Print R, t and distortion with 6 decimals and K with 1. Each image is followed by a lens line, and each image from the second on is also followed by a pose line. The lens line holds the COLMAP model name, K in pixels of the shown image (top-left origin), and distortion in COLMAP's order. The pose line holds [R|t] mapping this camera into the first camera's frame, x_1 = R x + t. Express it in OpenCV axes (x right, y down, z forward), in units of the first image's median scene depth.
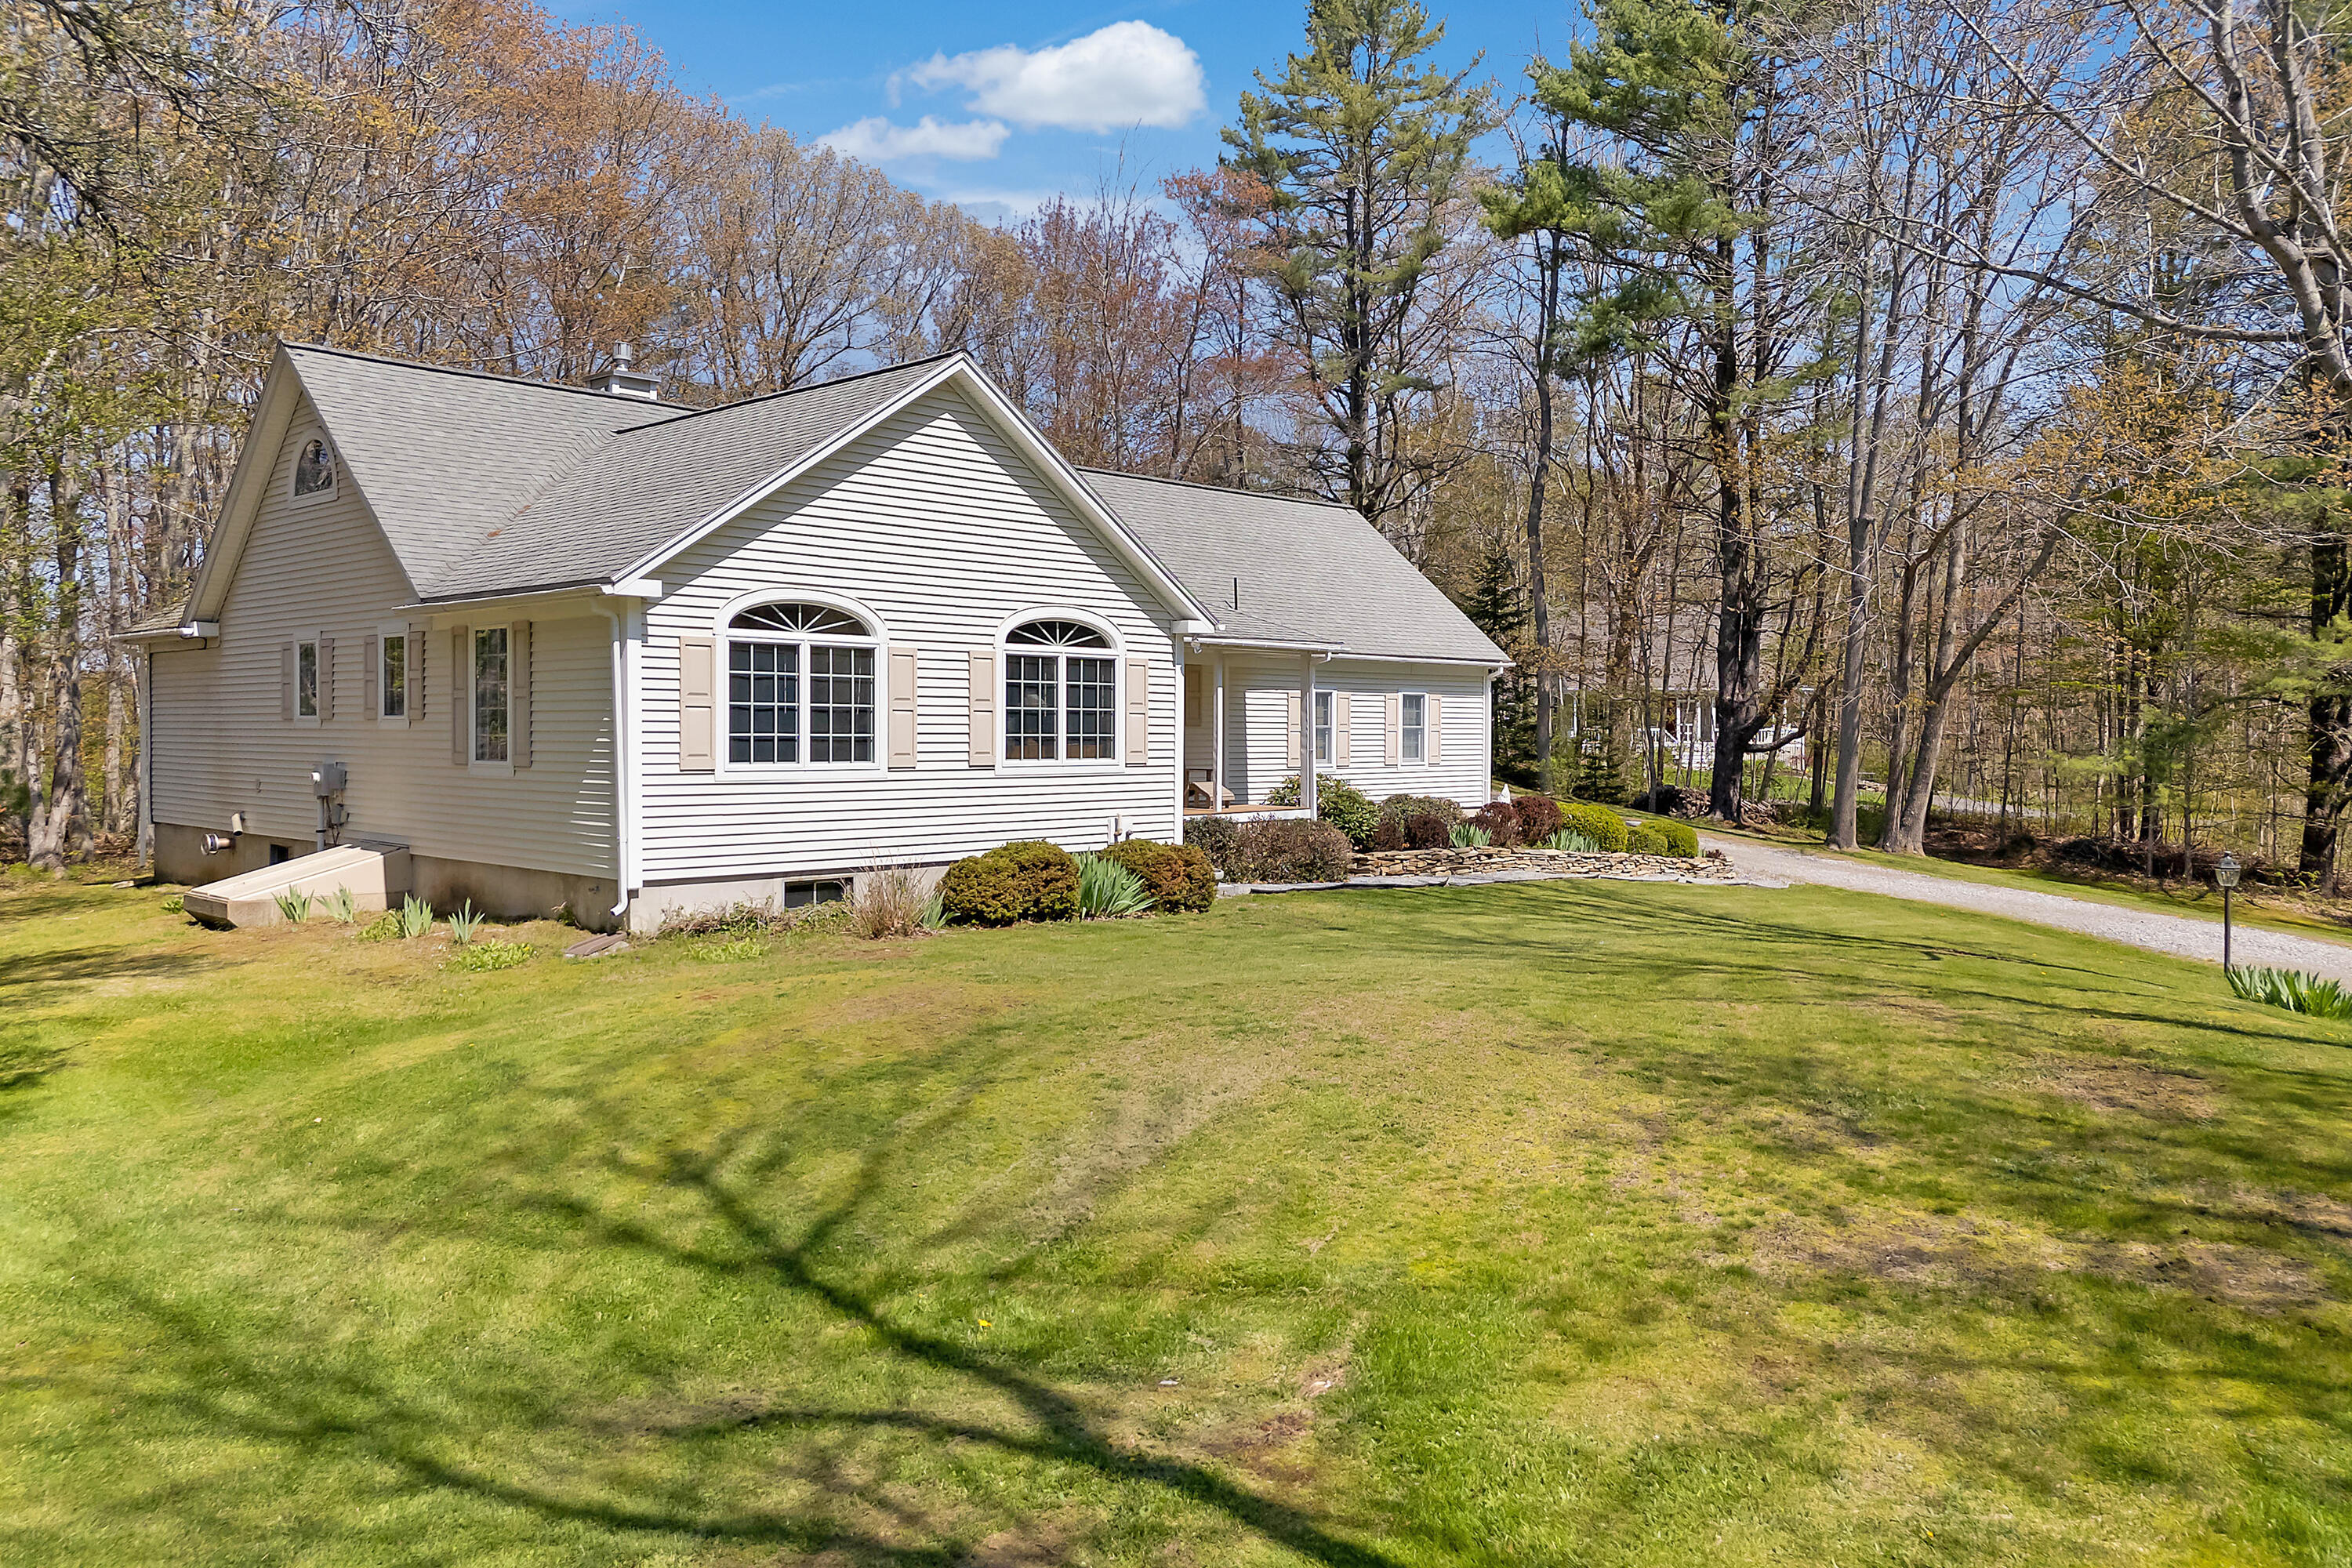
lens RADIAL K [[1698.7, 0, 1164.9], [0, 1698.7, 770.6], [0, 0, 1]] dist [0.085547, -0.077850]
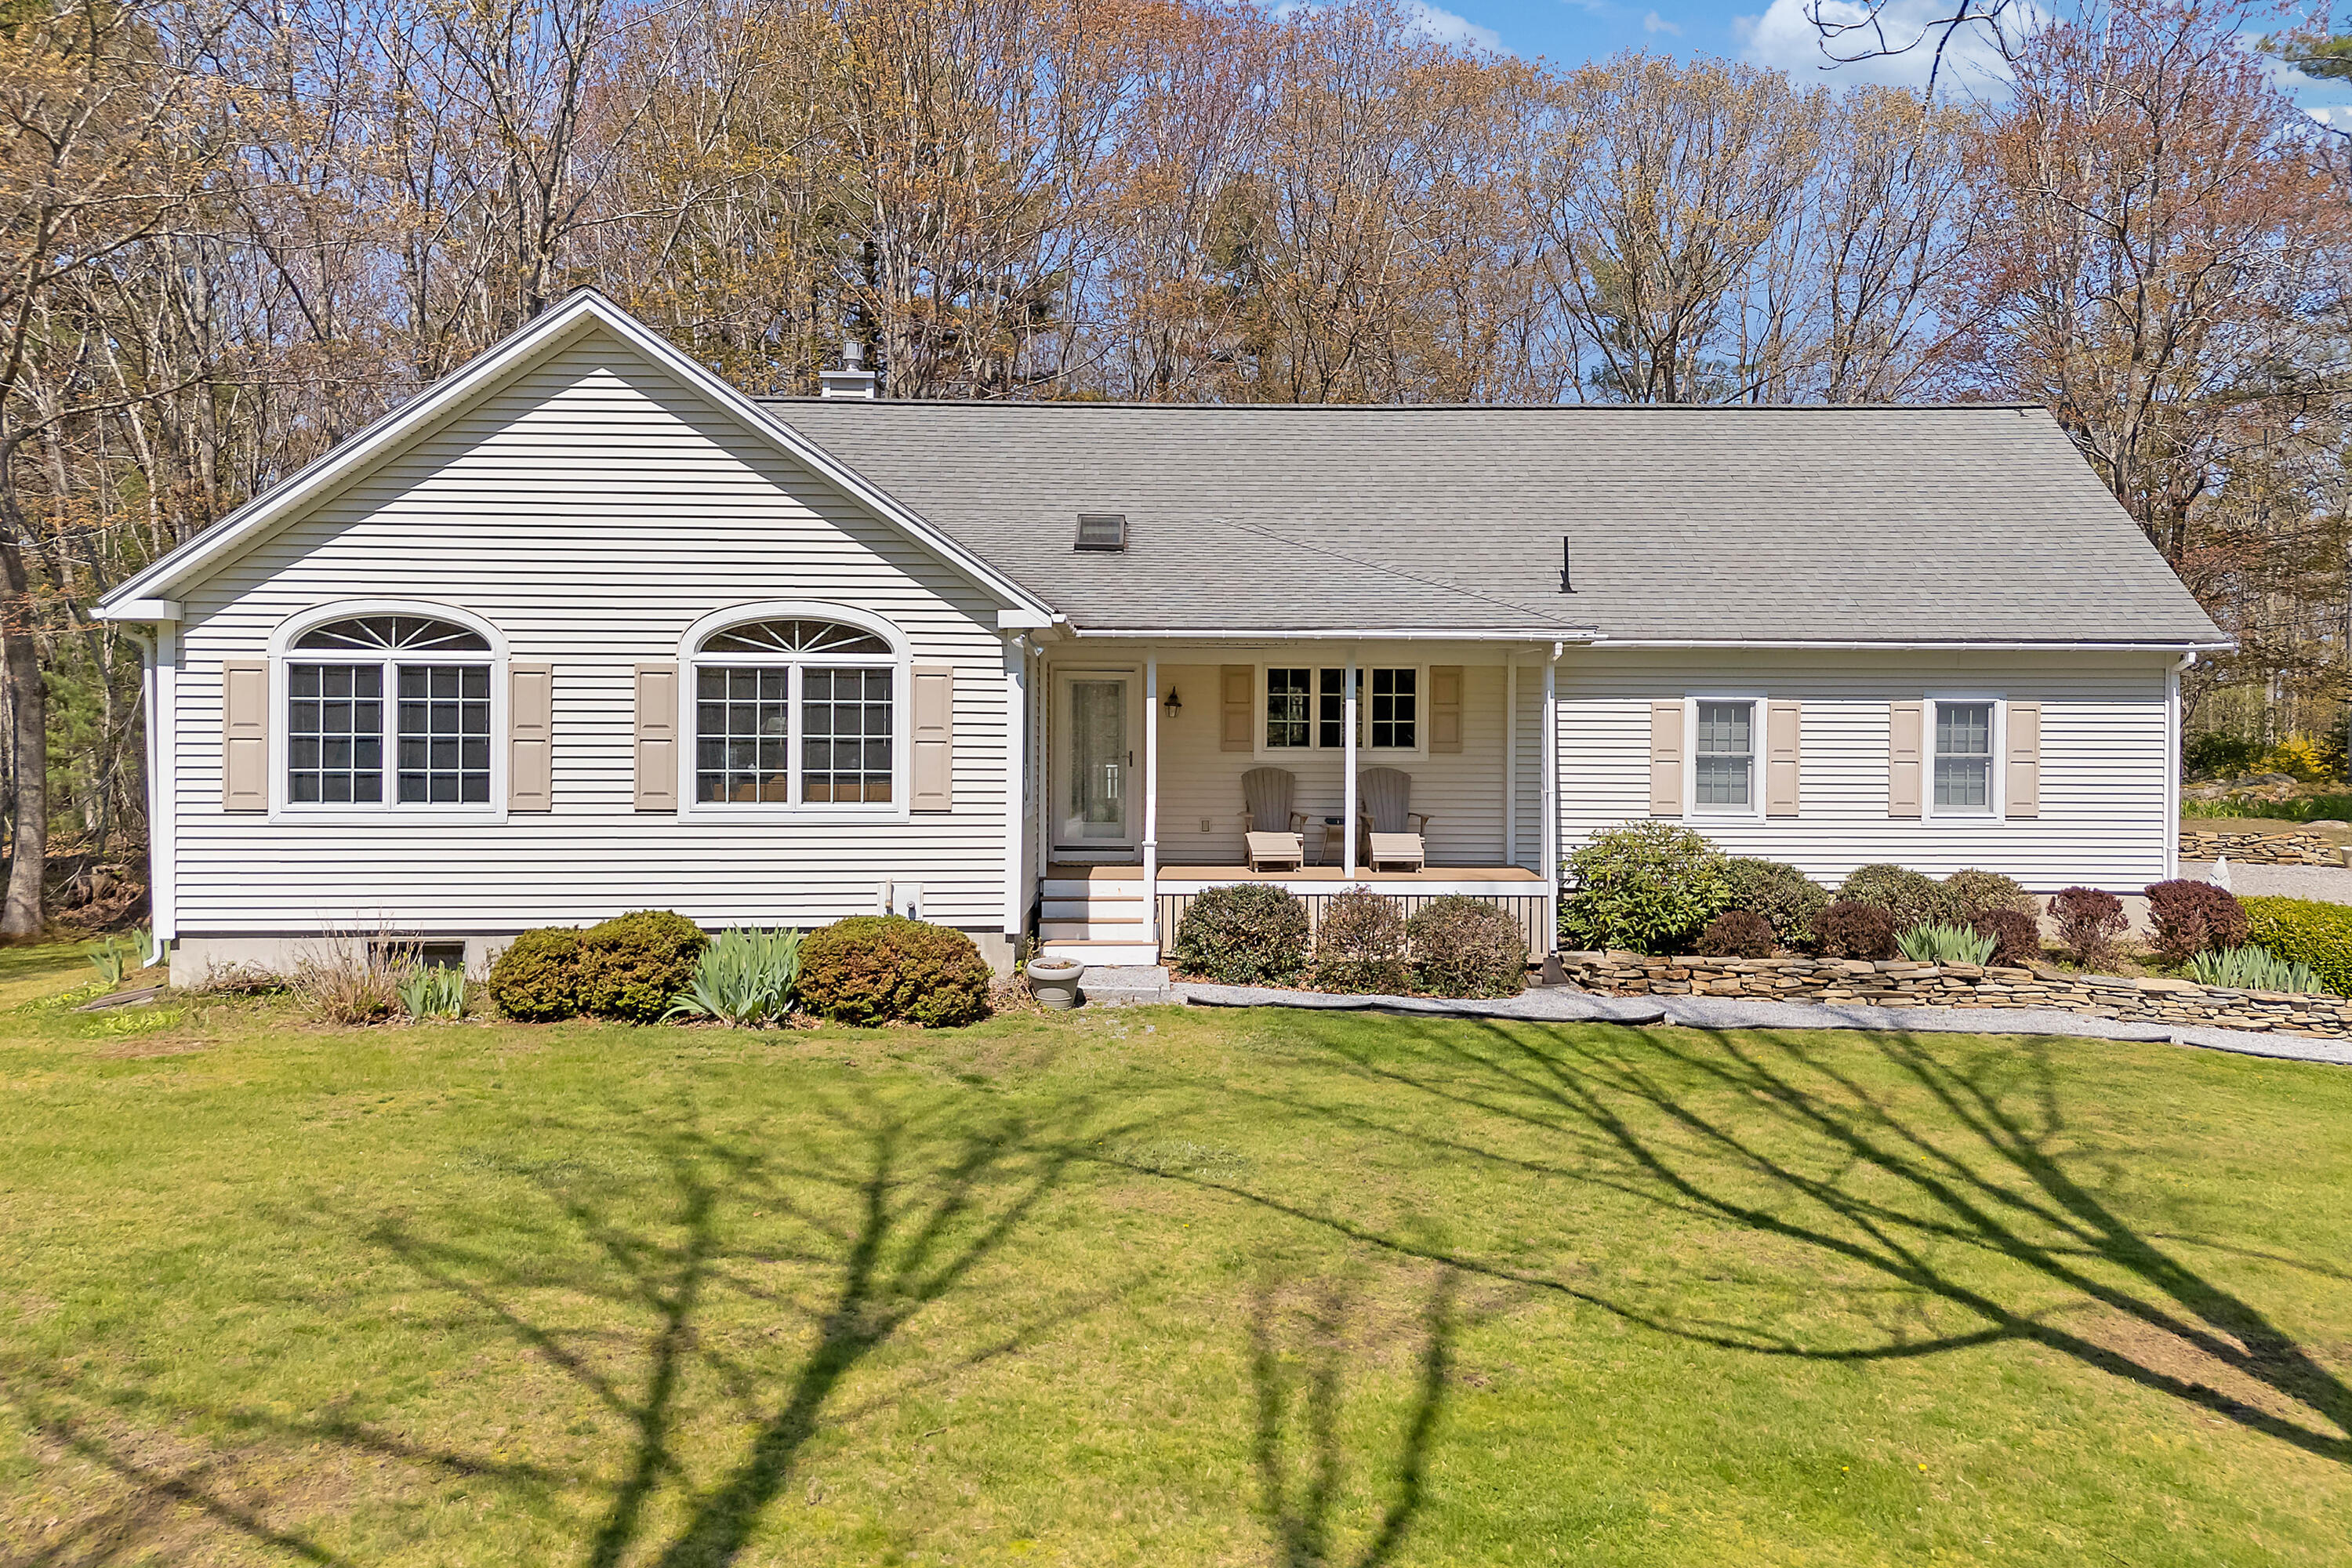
lens RADIAL K [[1698.7, 0, 1164.9], [0, 1698.7, 770.6], [0, 0, 1]] dist [0.085547, -0.077850]
pose [[0.725789, -0.001387, -0.687916, 0.627202], [-0.015224, 0.999721, -0.018077, -0.010692], [0.687749, 0.023593, 0.725565, 0.611602]]
